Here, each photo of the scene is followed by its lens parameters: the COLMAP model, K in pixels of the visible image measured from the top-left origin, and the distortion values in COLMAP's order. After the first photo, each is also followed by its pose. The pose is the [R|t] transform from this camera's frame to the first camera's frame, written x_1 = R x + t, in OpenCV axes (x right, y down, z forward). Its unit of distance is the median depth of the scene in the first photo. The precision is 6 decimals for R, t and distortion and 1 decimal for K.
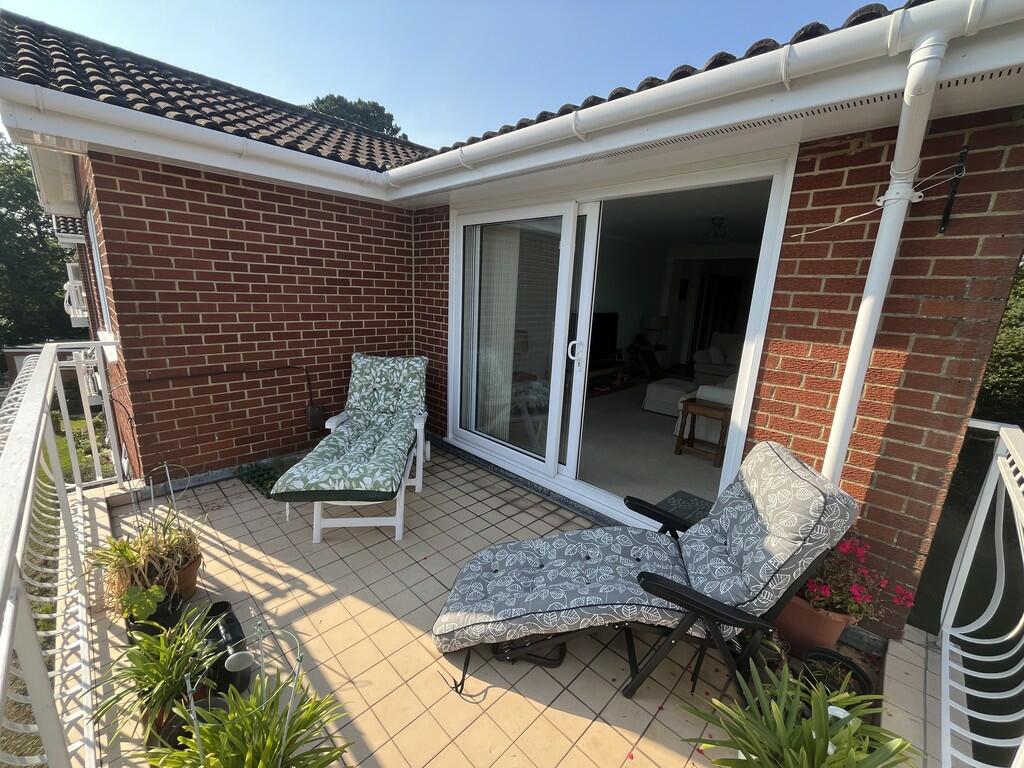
lens RADIAL K [[411.9, 0, 512.1], [0, 411.9, 385.1], [0, 0, 1]] dist [0.000803, 0.000062]
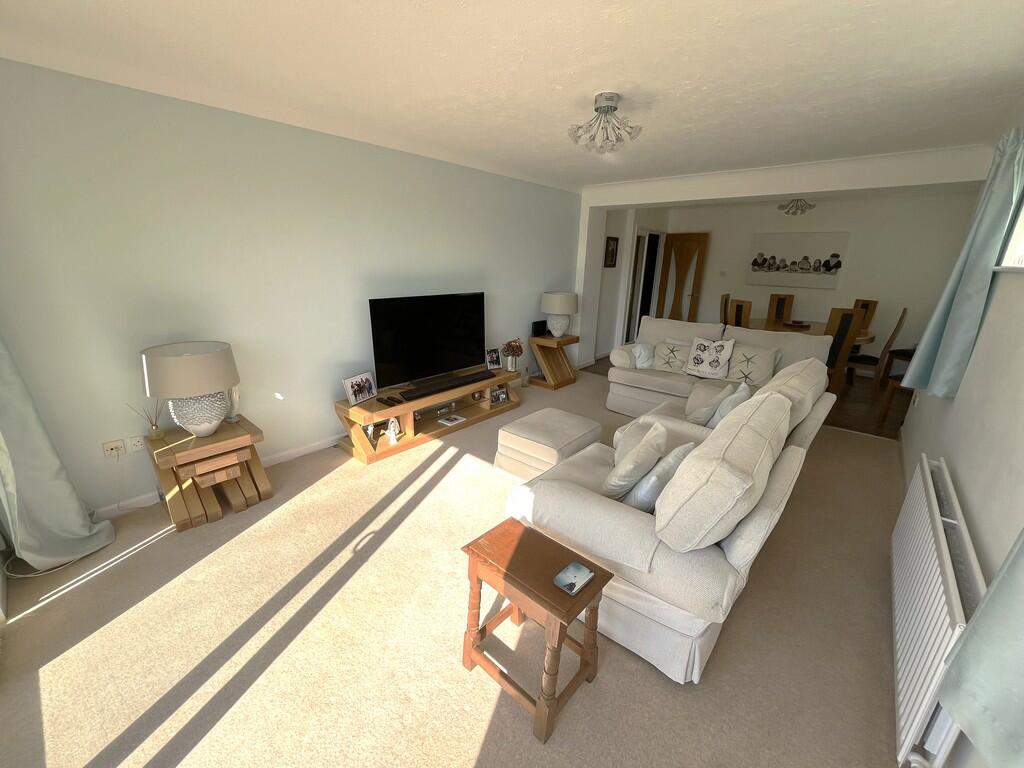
lens RADIAL K [[411.9, 0, 512.0], [0, 411.9, 385.7], [0, 0, 1]] dist [0.000803, 0.000062]
pose [[0.998253, -0.034023, 0.048305, 0.233326], [0.030325, 0.996698, 0.075321, -0.071200], [-0.050708, -0.073724, 0.995989, 0.330096]]
